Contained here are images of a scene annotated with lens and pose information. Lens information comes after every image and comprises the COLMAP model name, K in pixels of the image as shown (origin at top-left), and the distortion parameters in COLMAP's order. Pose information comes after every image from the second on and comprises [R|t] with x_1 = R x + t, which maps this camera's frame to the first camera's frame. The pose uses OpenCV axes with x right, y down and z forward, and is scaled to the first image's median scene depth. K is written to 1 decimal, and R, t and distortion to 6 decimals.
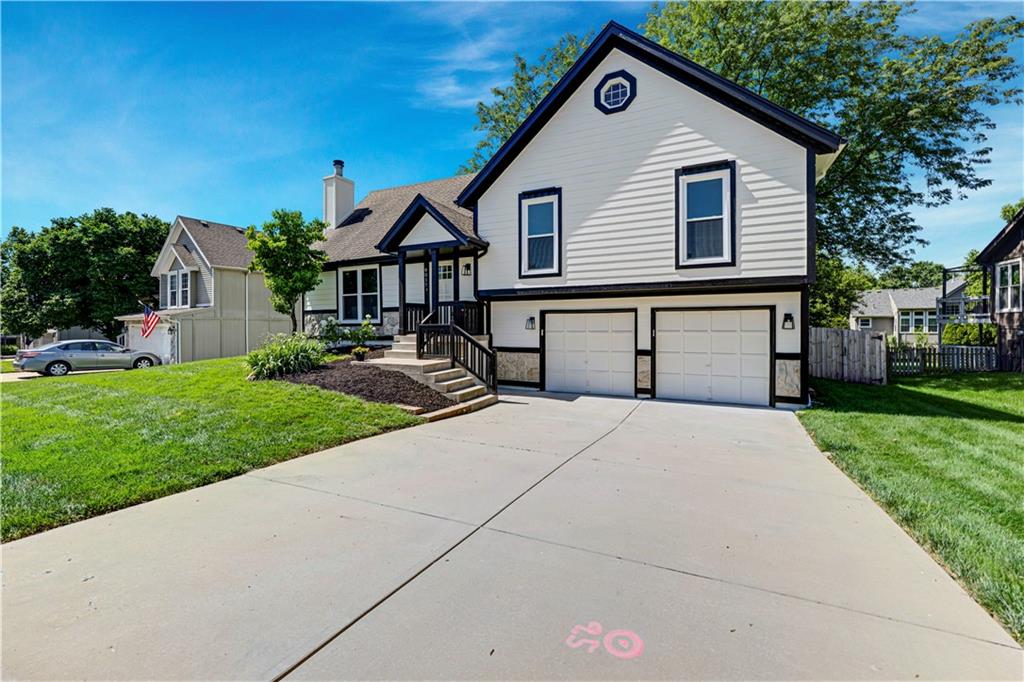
lens RADIAL K [[409.8, 0, 511.8], [0, 409.8, 336.7], [0, 0, 1]] dist [-0.001837, -0.000418]
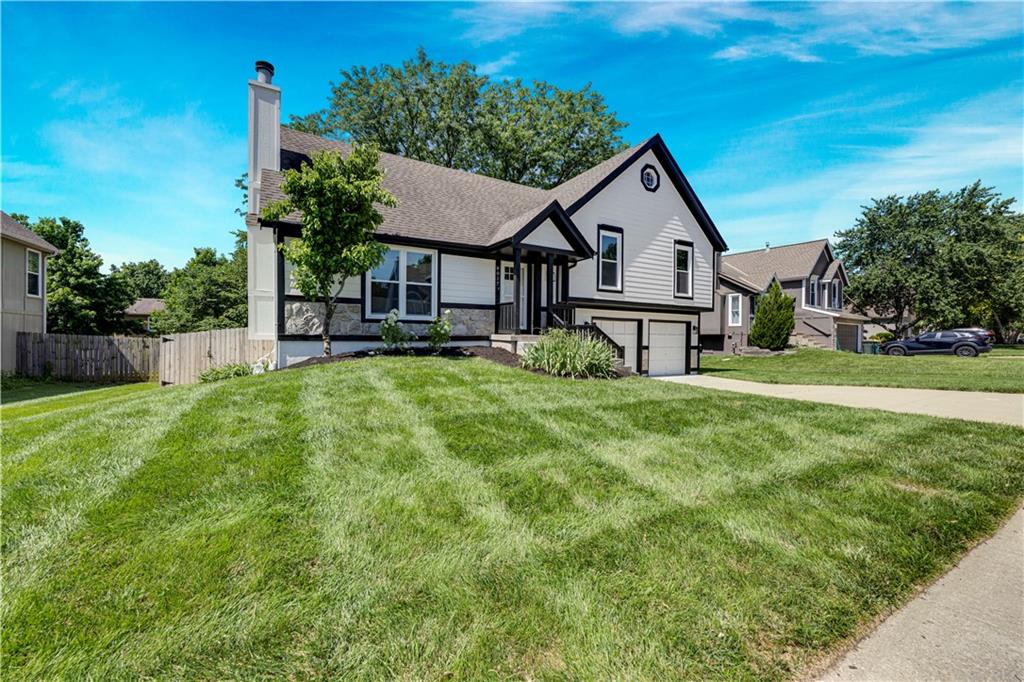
lens RADIAL K [[409.8, 0, 513.1], [0, 409.8, 338.5], [0, 0, 1]] dist [-0.001837, -0.000418]
pose [[0.558789, -0.001710, 0.829308, -1.067901], [-0.002437, 0.999990, 0.003704, -0.000128], [-0.829306, -0.004090, 0.558780, 0.461568]]
